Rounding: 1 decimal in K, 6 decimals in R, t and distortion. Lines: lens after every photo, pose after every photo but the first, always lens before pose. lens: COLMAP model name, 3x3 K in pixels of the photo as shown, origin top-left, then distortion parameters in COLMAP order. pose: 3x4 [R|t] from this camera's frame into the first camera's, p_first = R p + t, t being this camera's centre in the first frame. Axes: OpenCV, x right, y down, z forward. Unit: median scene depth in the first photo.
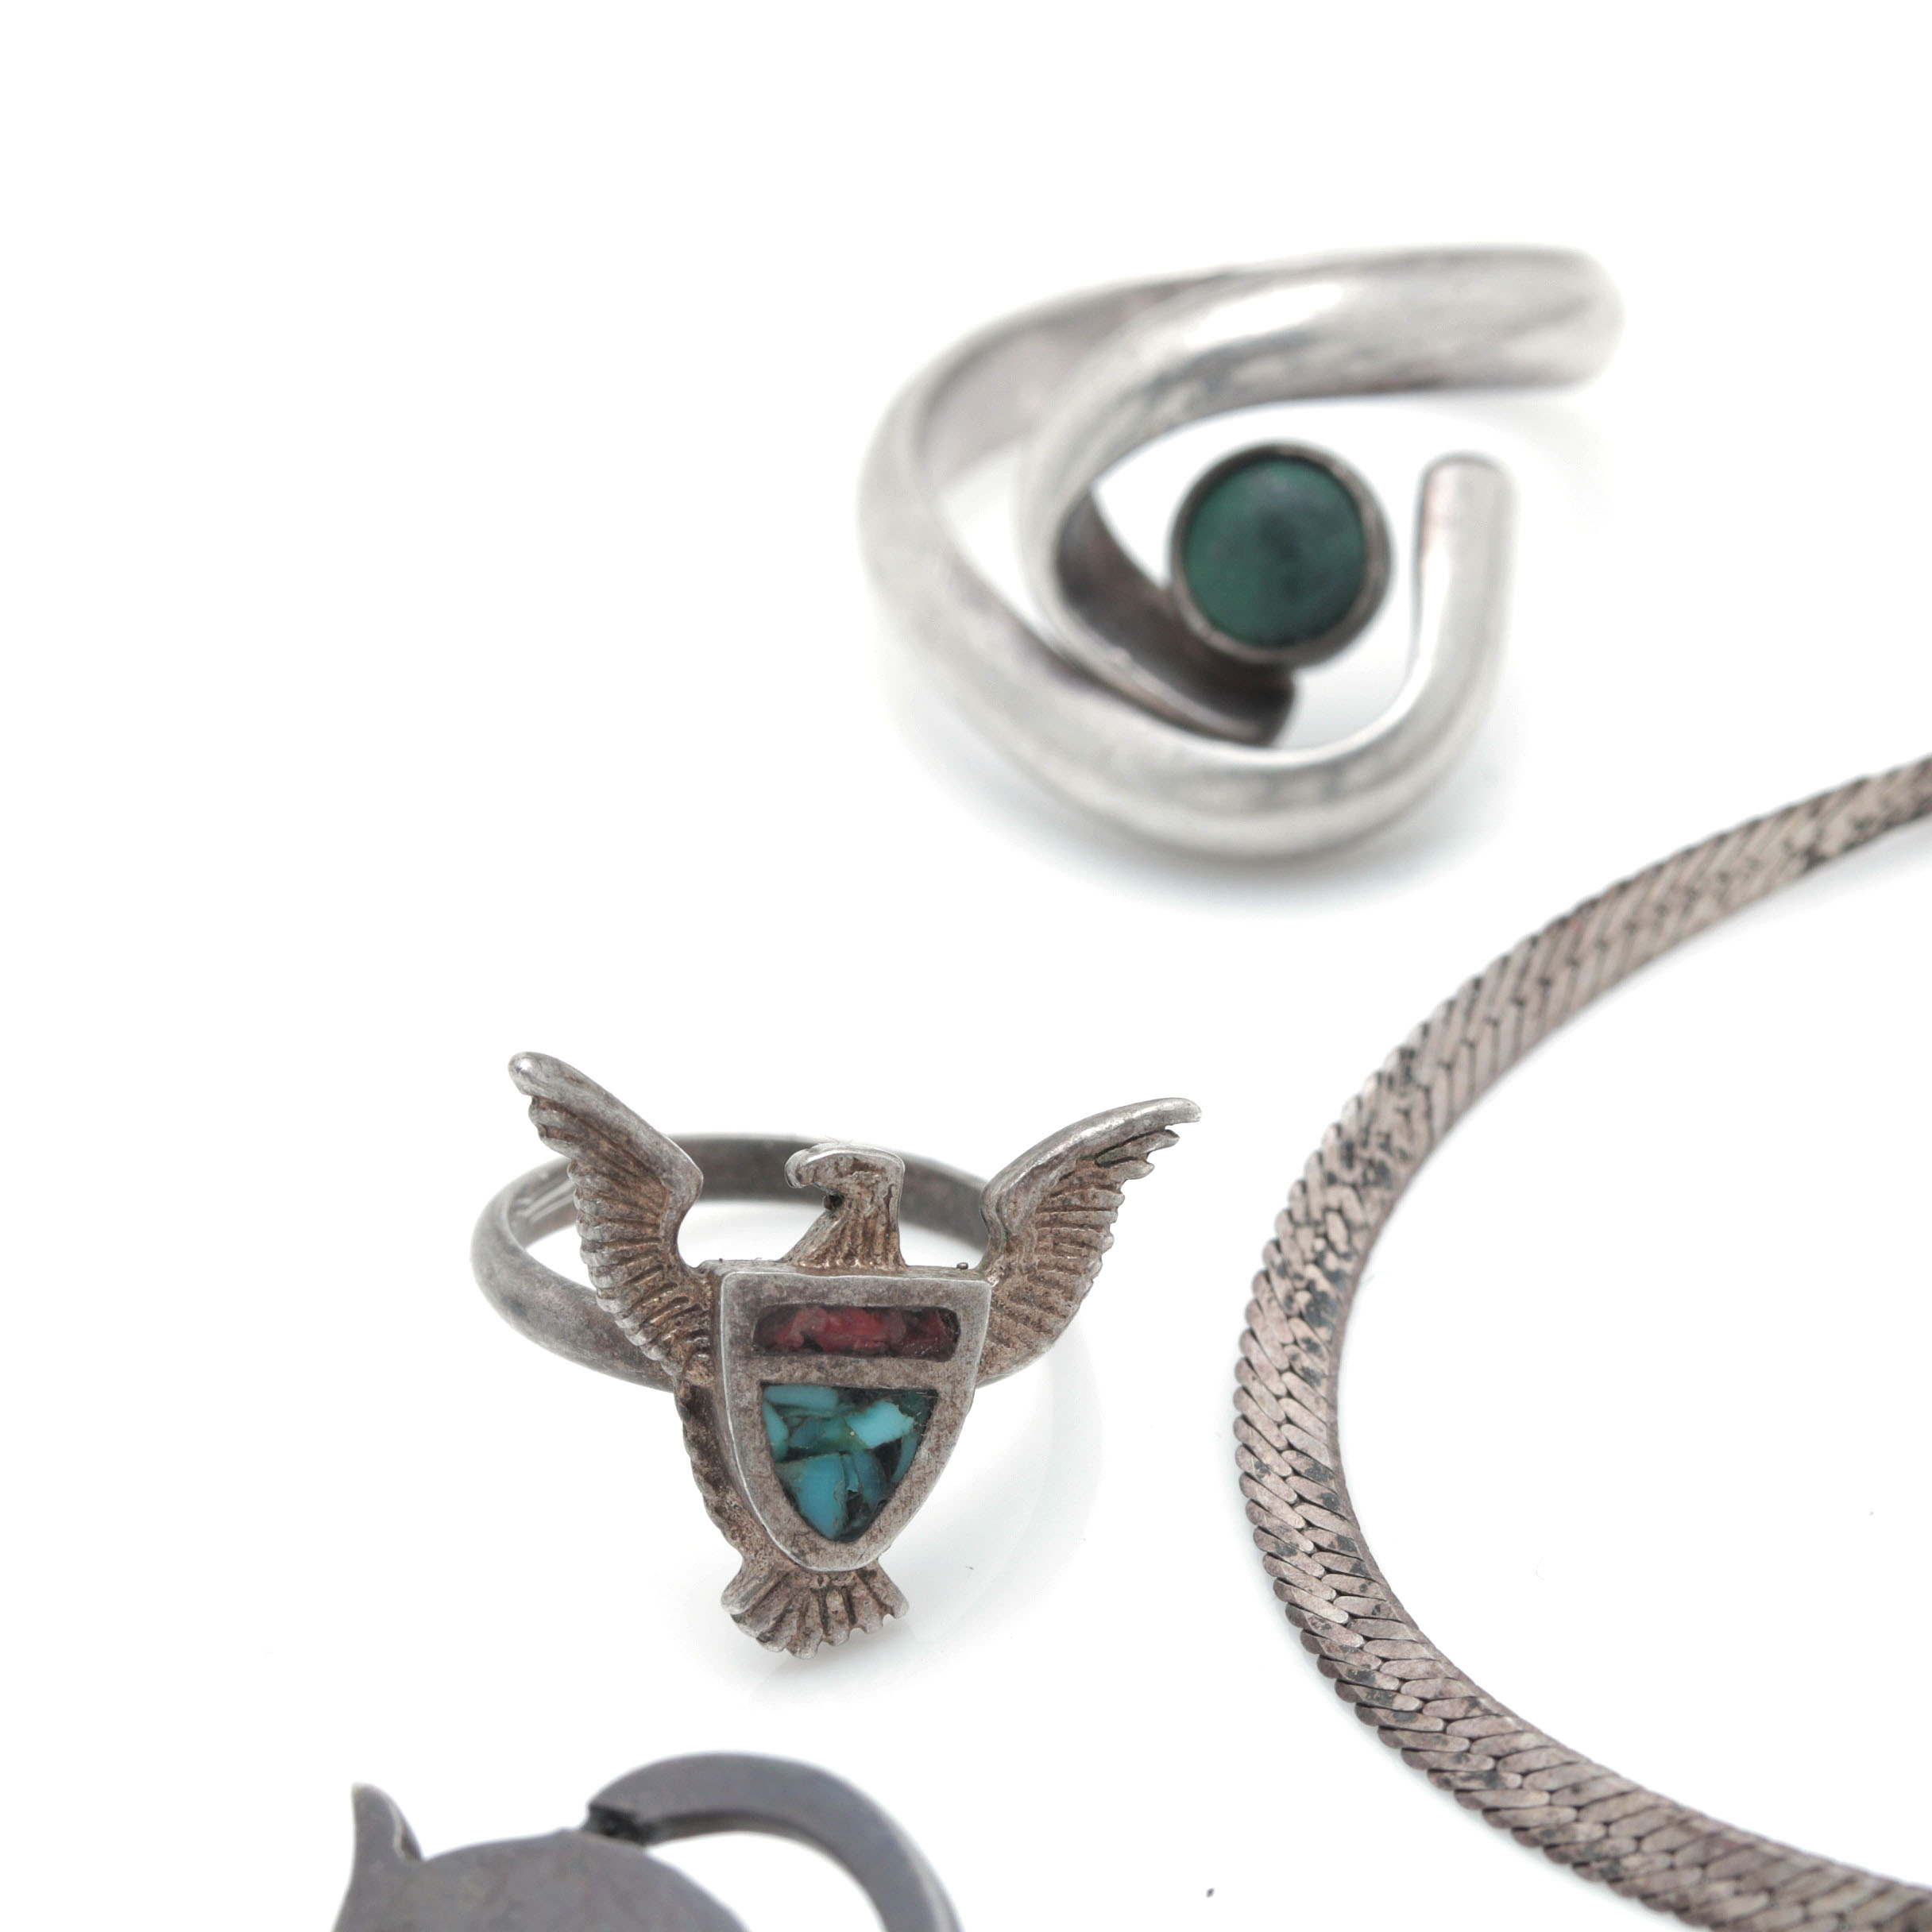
lens RADIAL K [[11539.7, 0, 964.2], [0, 11539.7, 965.0], [0, 0, 1]] dist [-0.135045, 0.000000]
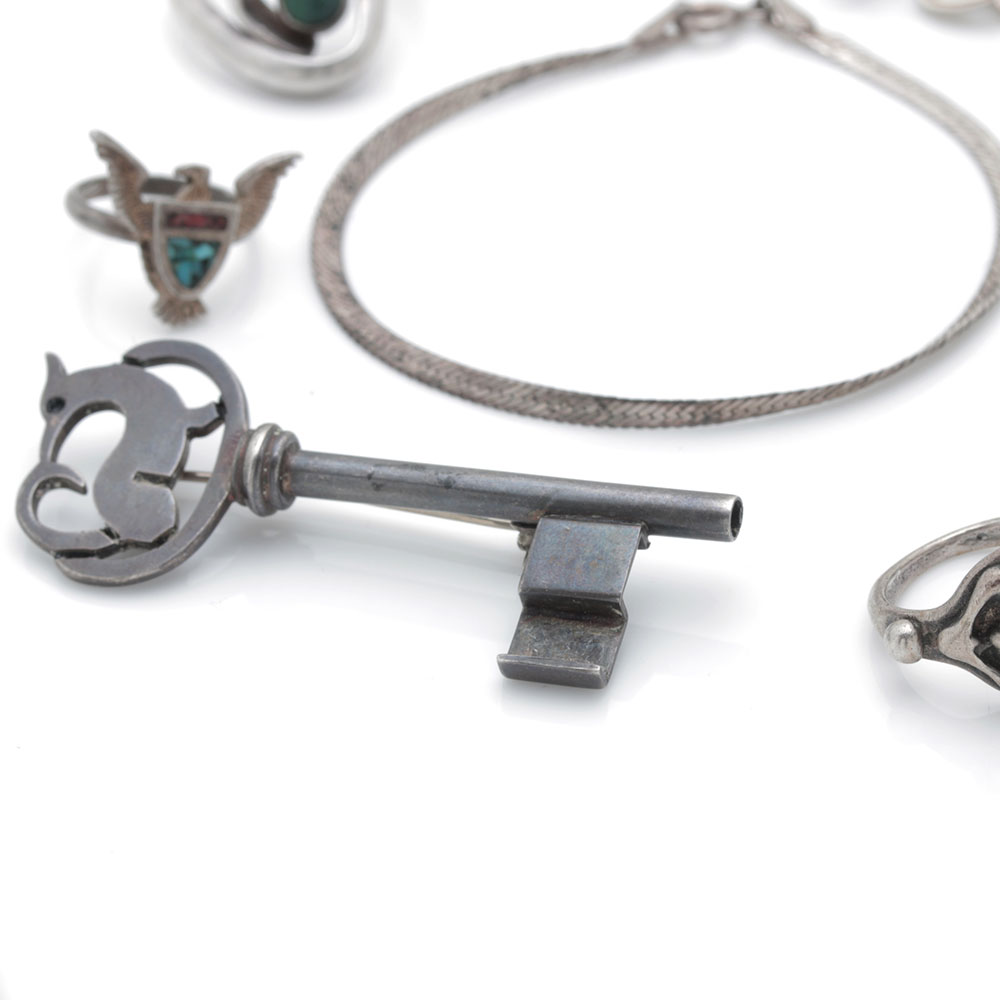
lens RADIAL K [[5972.9, 0, 498.1], [0, 5972.9, 498.5], [0, 0, 1]] dist [-0.135045, 0.000000]
pose [[0.992006, 0.010235, 0.125775, -0.125270], [-0.008605, 0.999872, -0.013493, 0.122095], [-0.125897, 0.012303, 0.991967, -0.597178]]
